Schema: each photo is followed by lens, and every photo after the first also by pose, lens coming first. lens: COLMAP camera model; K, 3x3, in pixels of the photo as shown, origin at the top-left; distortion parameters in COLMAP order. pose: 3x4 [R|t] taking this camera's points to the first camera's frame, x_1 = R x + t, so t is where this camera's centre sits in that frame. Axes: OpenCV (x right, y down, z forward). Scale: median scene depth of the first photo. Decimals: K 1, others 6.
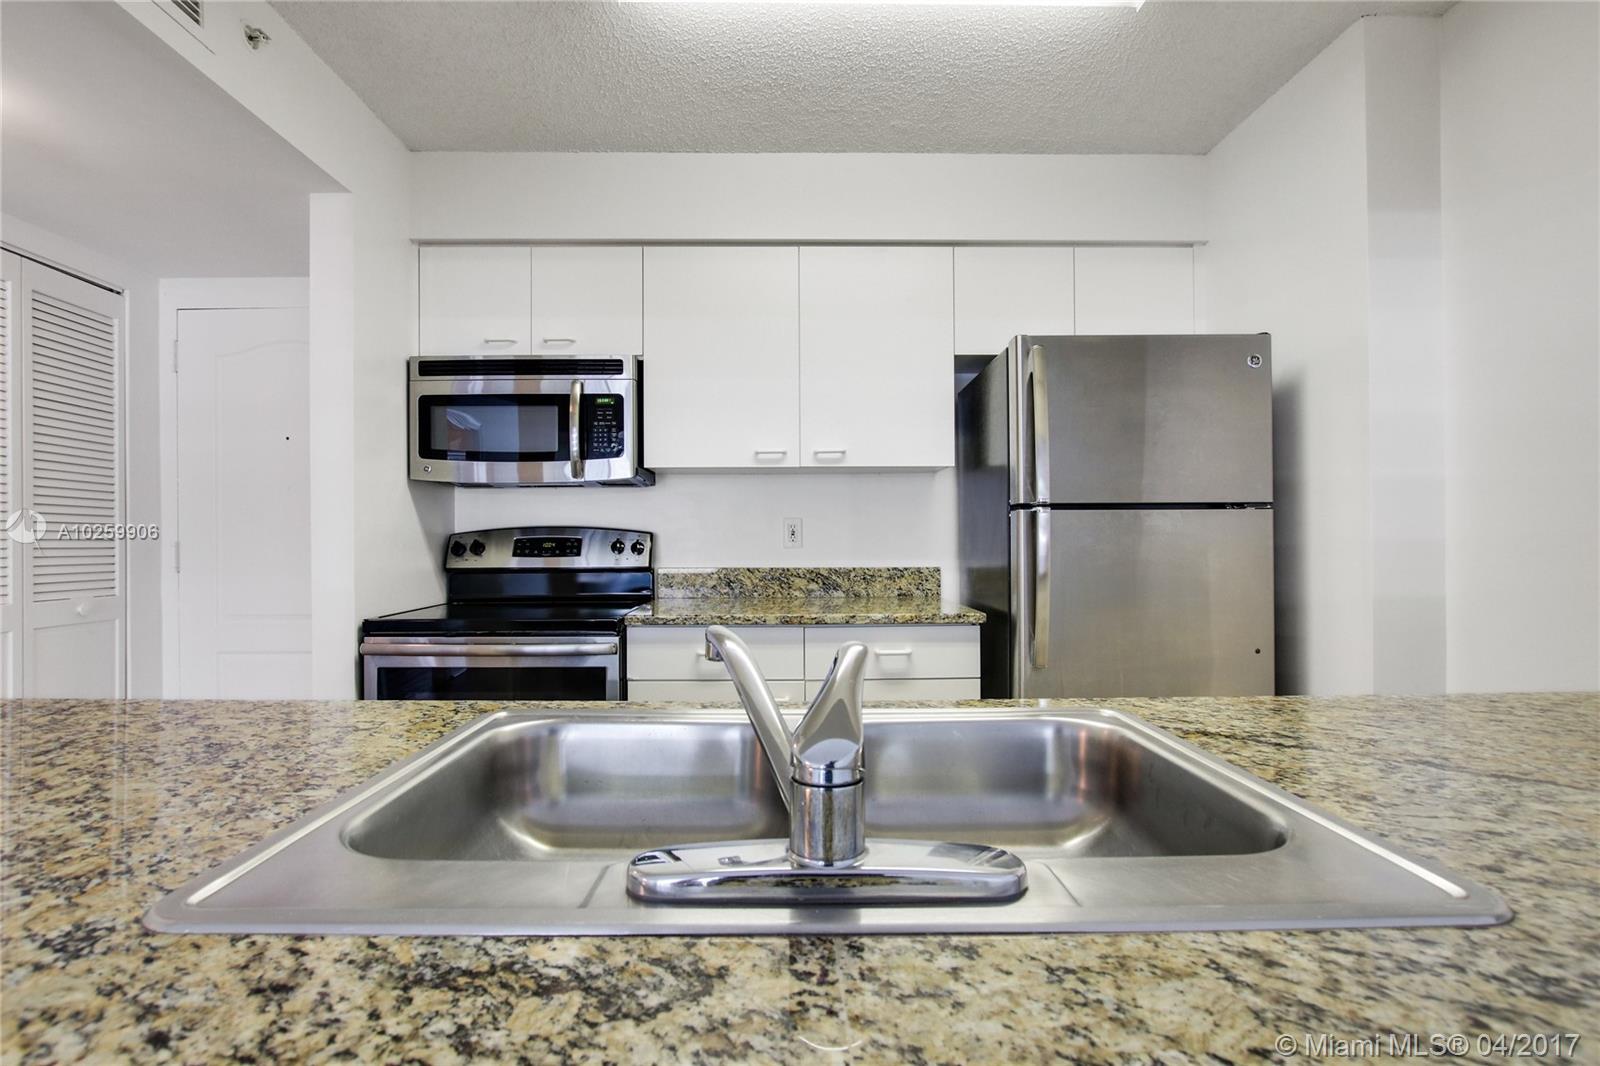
lens RADIAL K [[773.0, 0, 782.3], [0, 773.0, 545.9], [0, 0, 1]] dist [-0.016376, 0.000752]
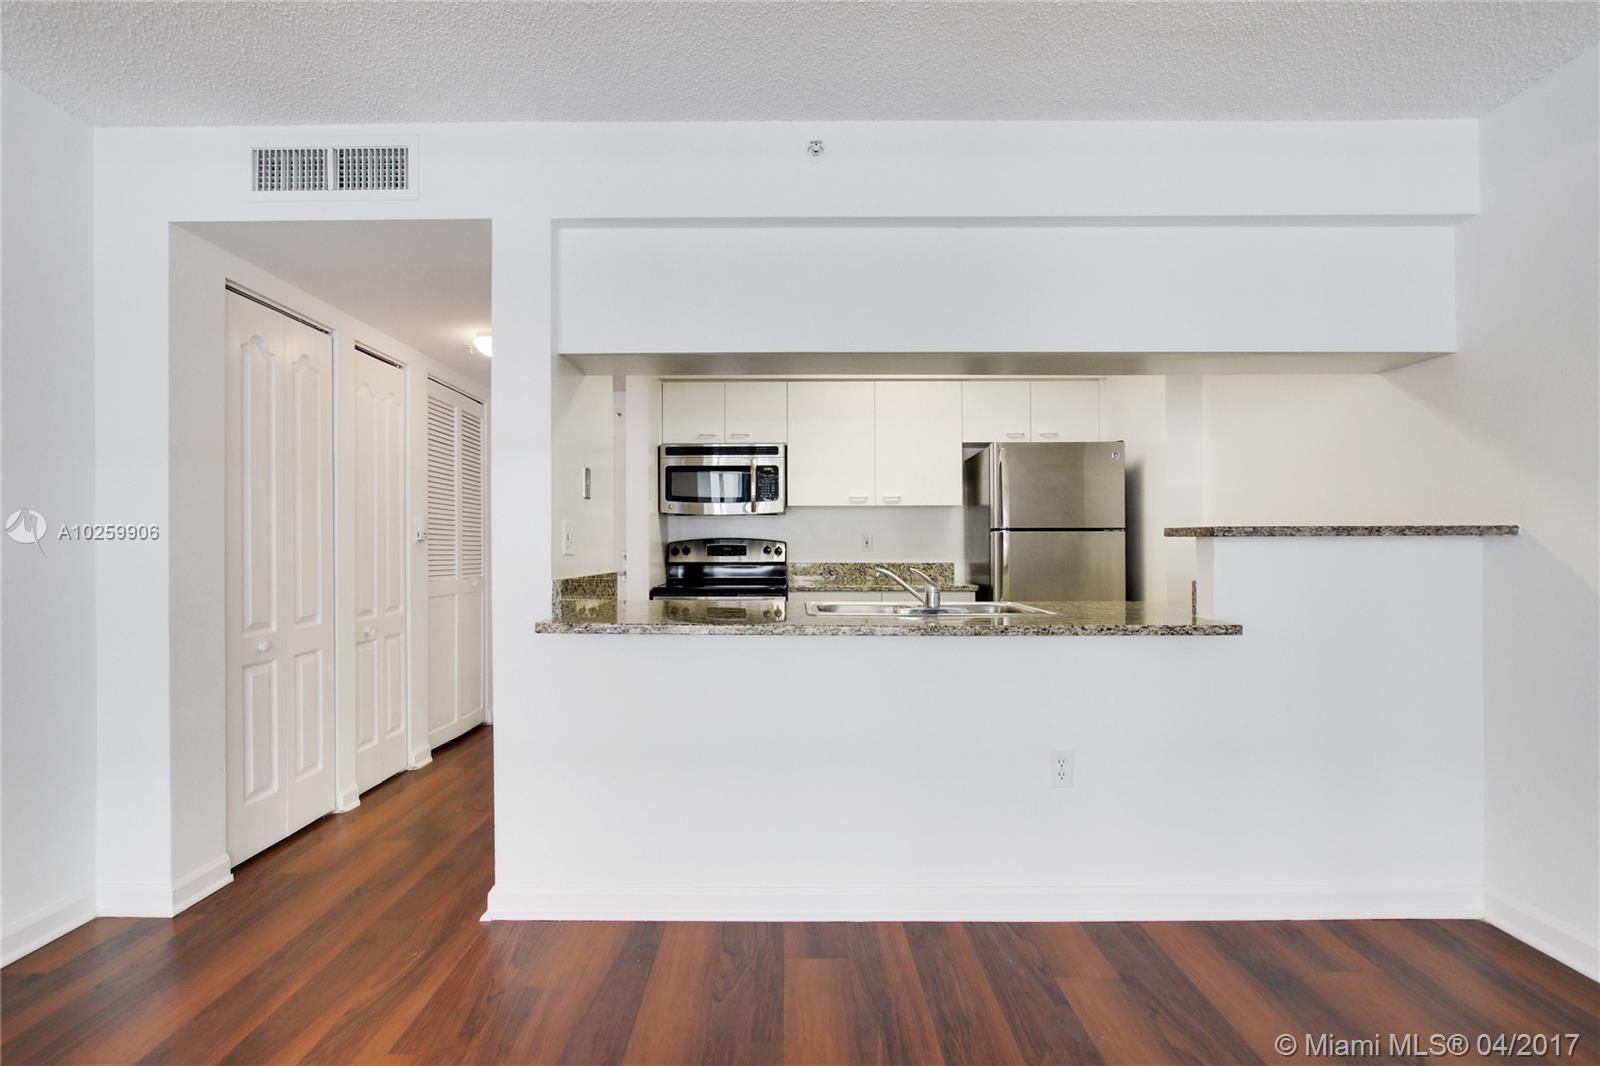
lens RADIAL K [[740.2, 0, 788.7], [0, 740.2, 537.6], [0, 0, 1]] dist [-0.014480, -0.000210]
pose [[0.999933, 0.005427, -0.010253, -0.161006], [-0.005700, 0.999626, -0.026763, 0.018471], [0.010104, 0.026820, 0.999589, -0.717821]]
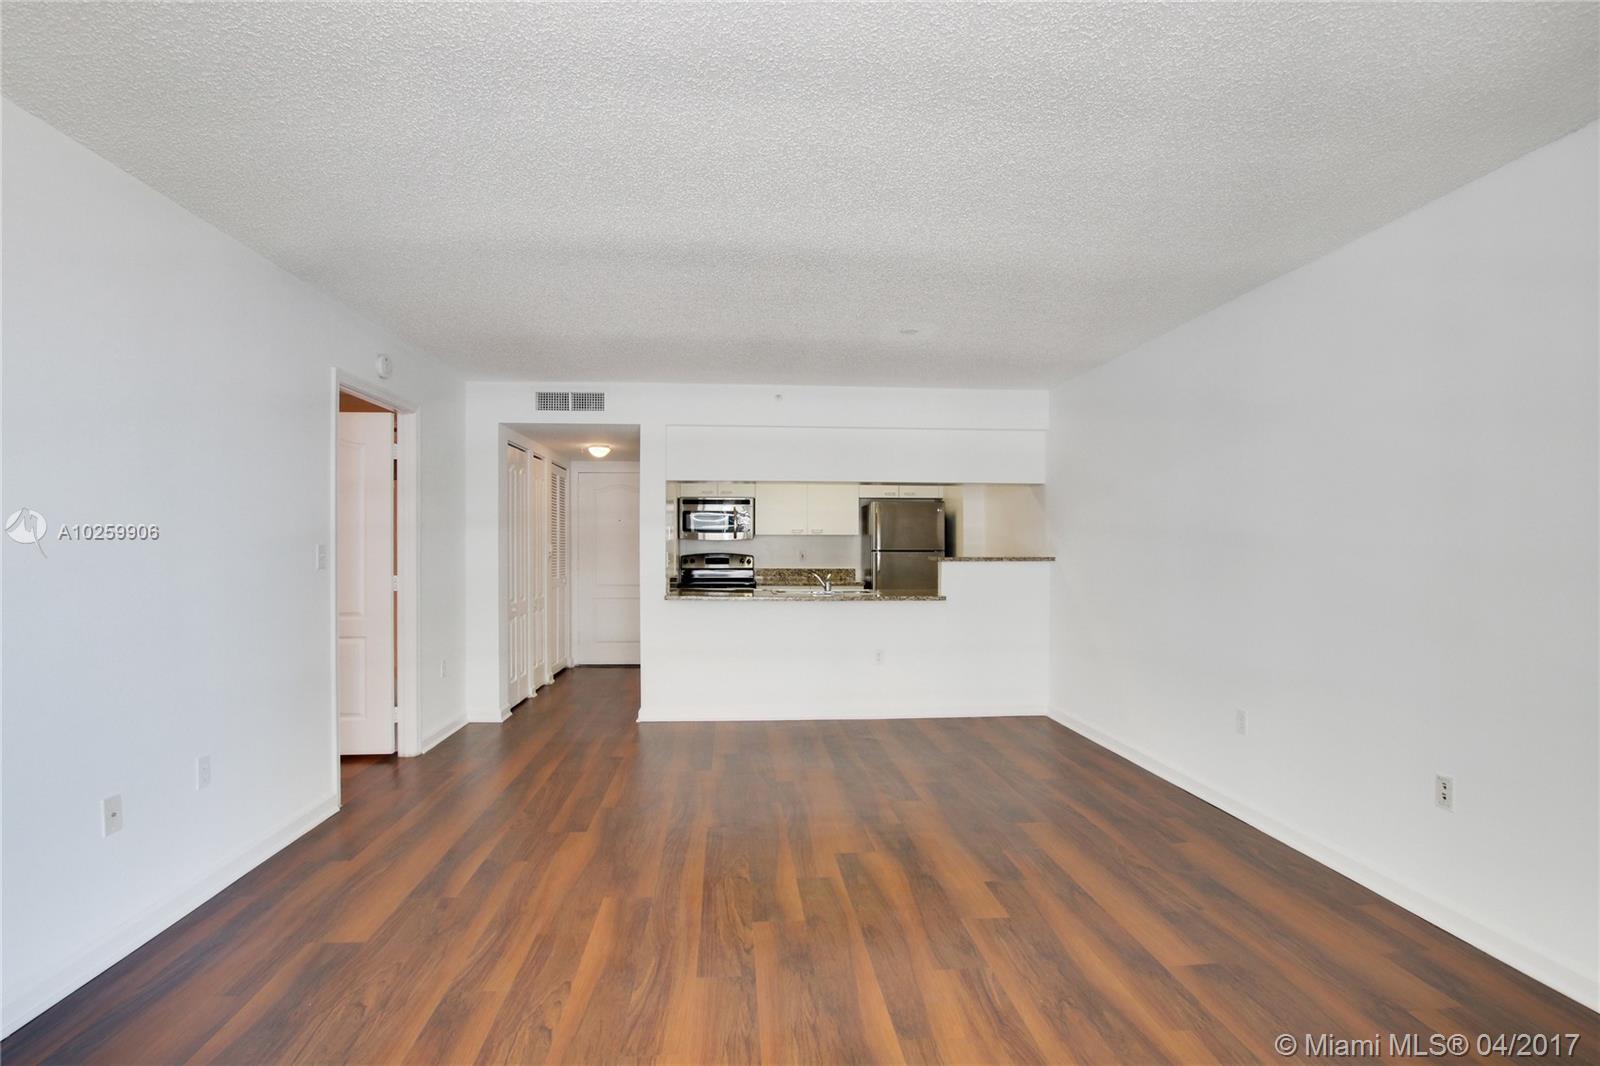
lens RADIAL K [[773.0, 0, 782.3], [0, 773.0, 545.9], [0, 0, 1]] dist [-0.016376, 0.000752]
pose [[0.998244, 0.009908, 0.058400, -0.251837], [-0.009022, 0.999840, -0.015424, -0.011940], [-0.058544, 0.014870, 0.998174, -2.010179]]
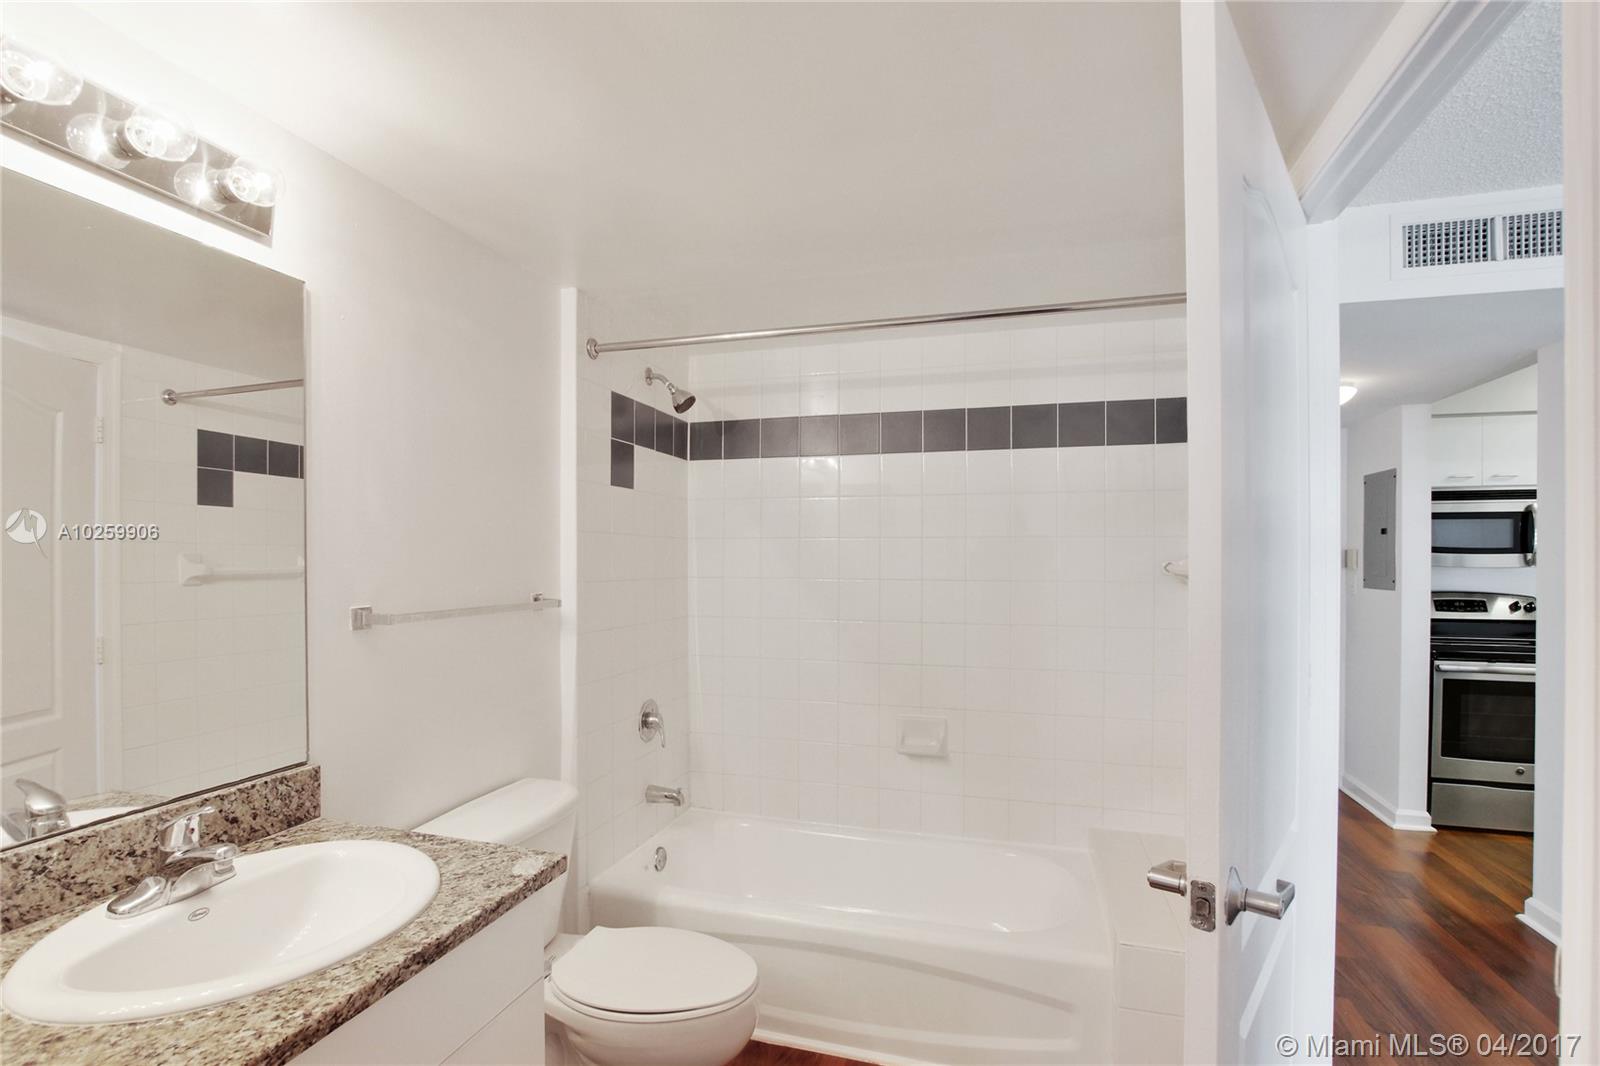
lens RADIAL K [[773.0, 0, 782.3], [0, 773.0, 545.9], [0, 0, 1]] dist [-0.016376, 0.000752]
pose [[0.951269, 0.013493, -0.308067, -1.204209], [-0.021354, 0.999526, -0.022158, -0.058164], [0.307622, 0.027656, 0.951107, -0.911311]]
